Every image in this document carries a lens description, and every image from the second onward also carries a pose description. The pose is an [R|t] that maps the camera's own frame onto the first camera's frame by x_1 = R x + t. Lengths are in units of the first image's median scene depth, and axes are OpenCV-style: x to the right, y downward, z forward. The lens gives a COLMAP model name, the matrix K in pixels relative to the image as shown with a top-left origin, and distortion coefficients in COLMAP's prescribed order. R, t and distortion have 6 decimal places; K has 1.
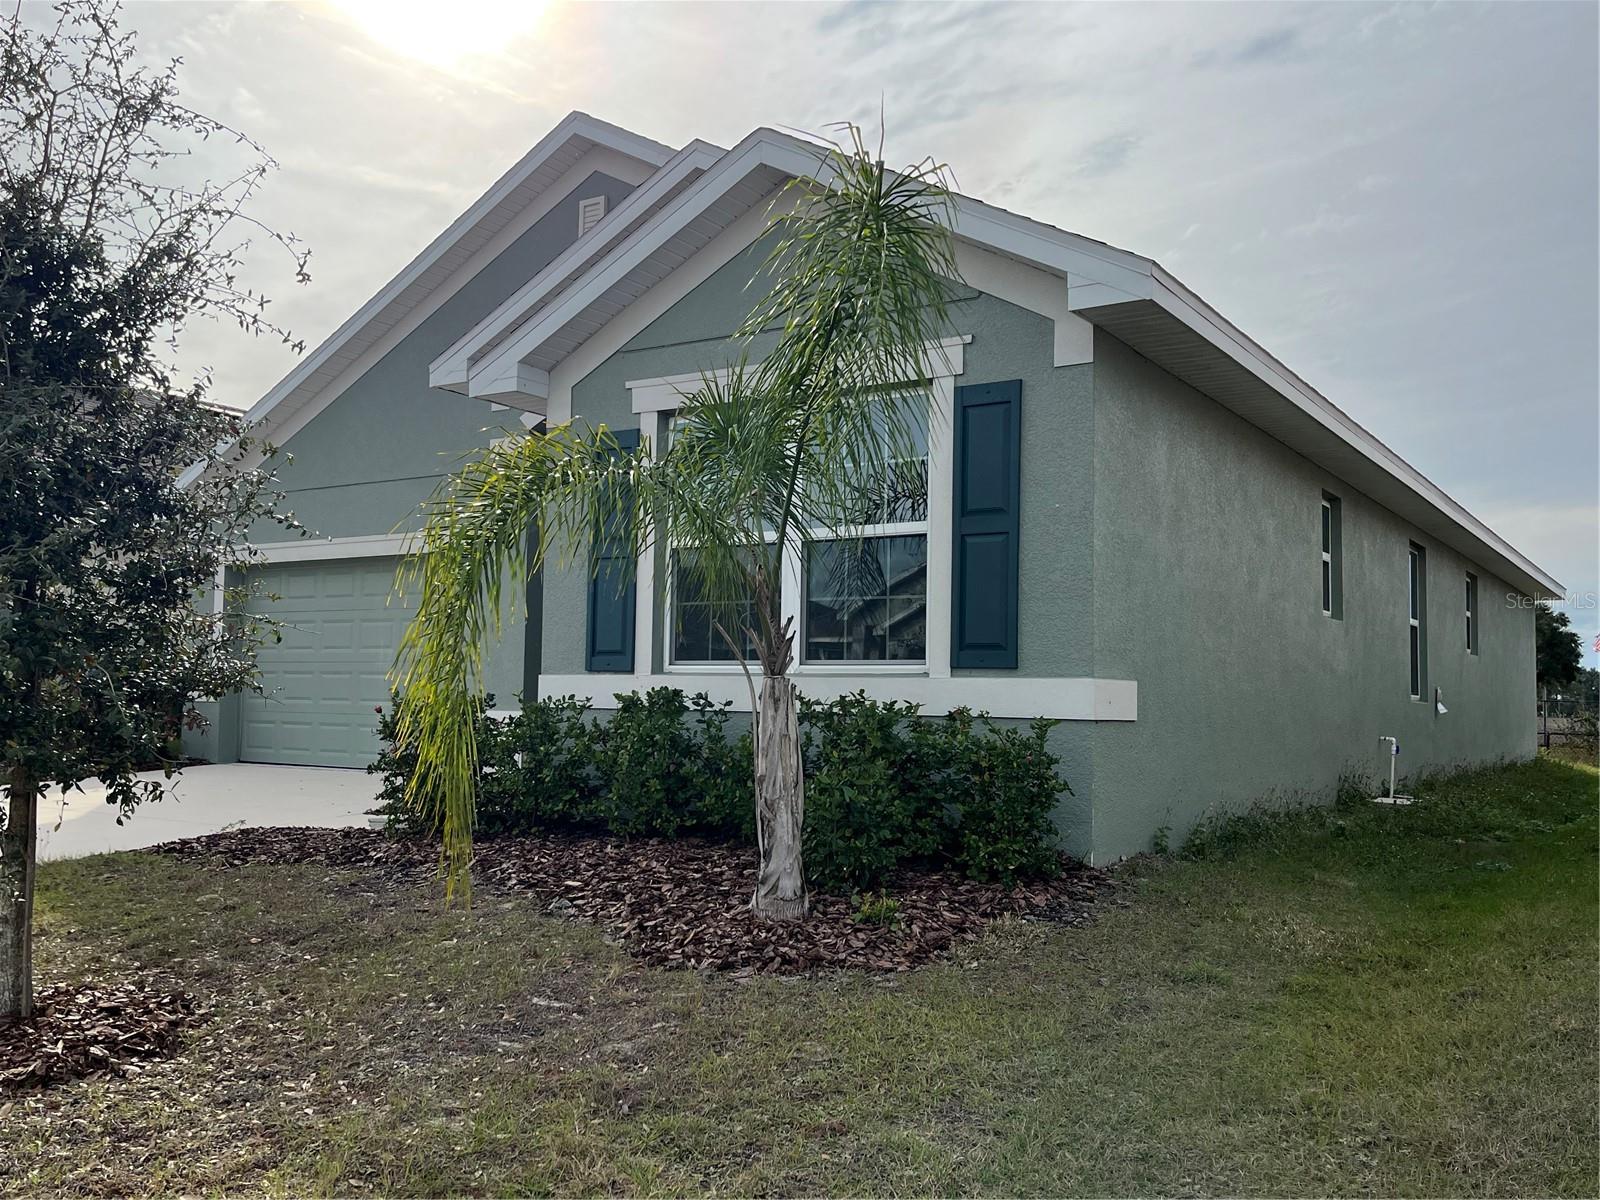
lens RADIAL K [[1424.5, 0, 808.3], [0, 1424.5, 603.1], [0, 0, 1]] dist [0.061170, -0.013027]
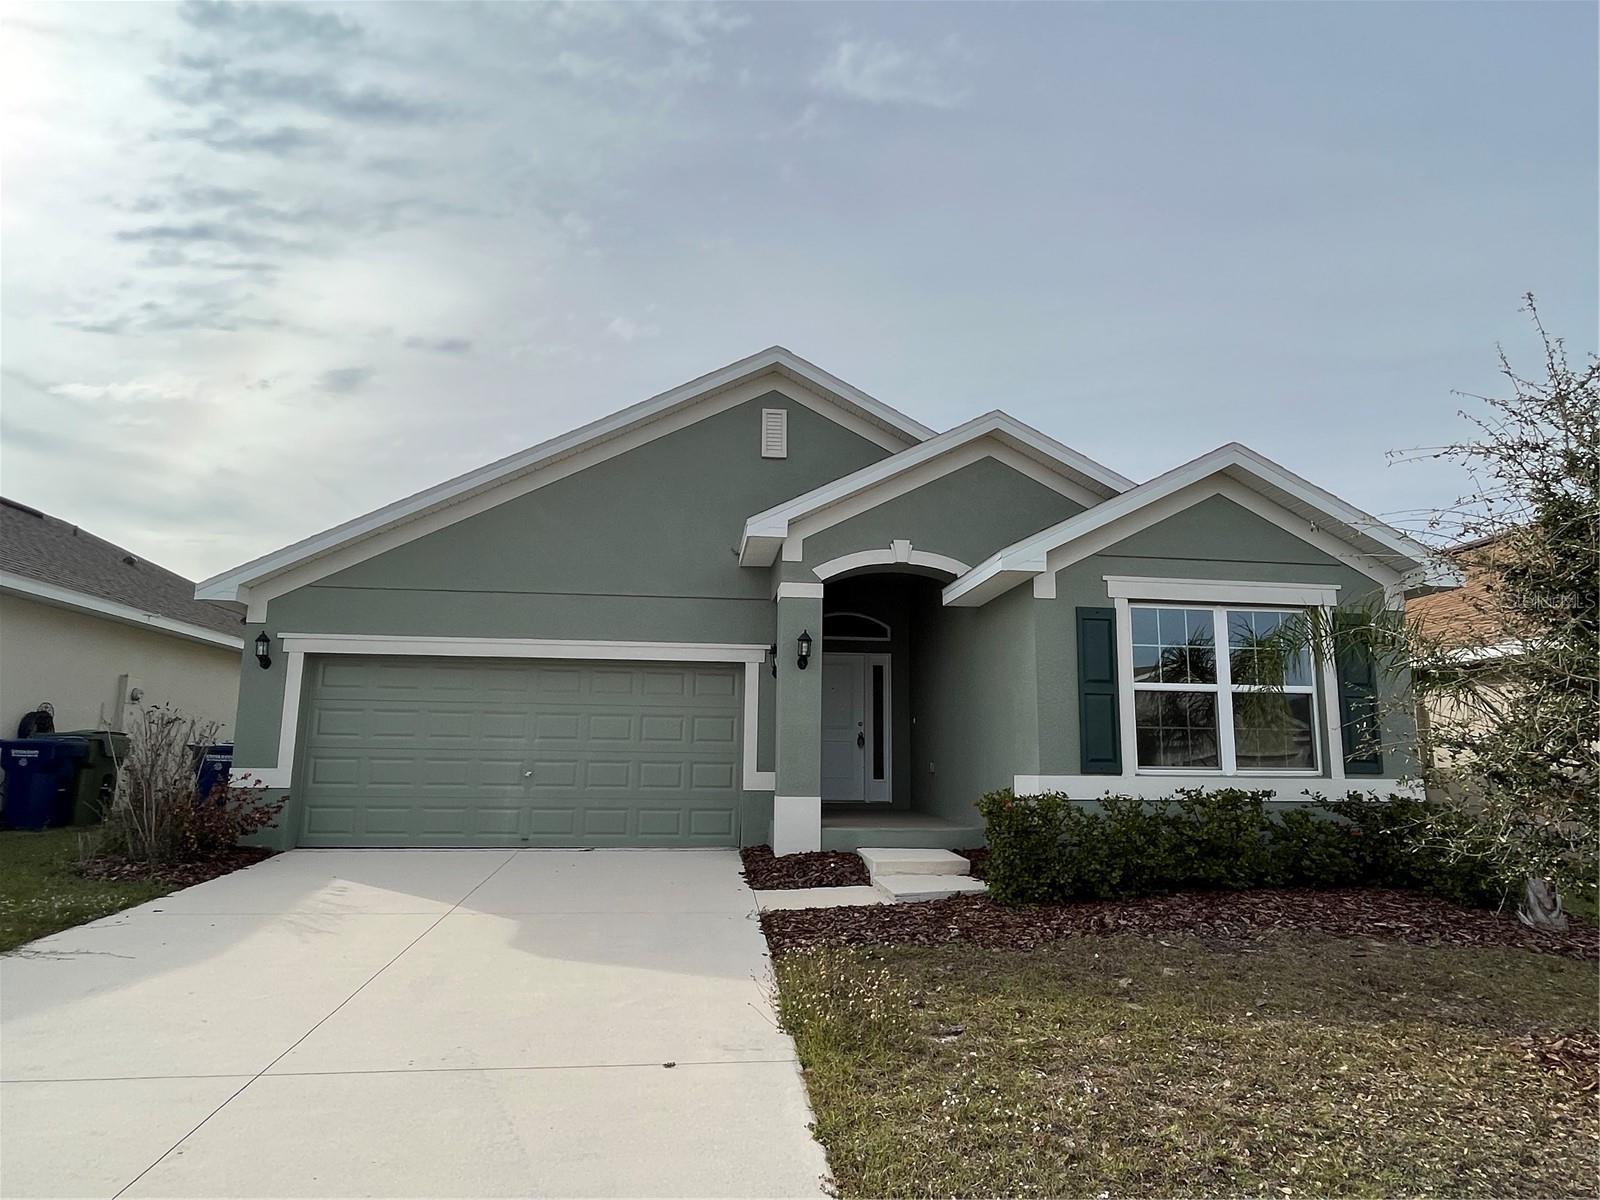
lens RADIAL K [[934.5, 0, 804.9], [0, 934.5, 609.4], [0, 0, 1]] dist [-0.008610, 0.006165]
pose [[0.771695, 0.101091, 0.627907, -1.095824], [-0.044698, 0.993466, -0.105012, -0.004913], [-0.634420, 0.052971, 0.771172, 0.511133]]
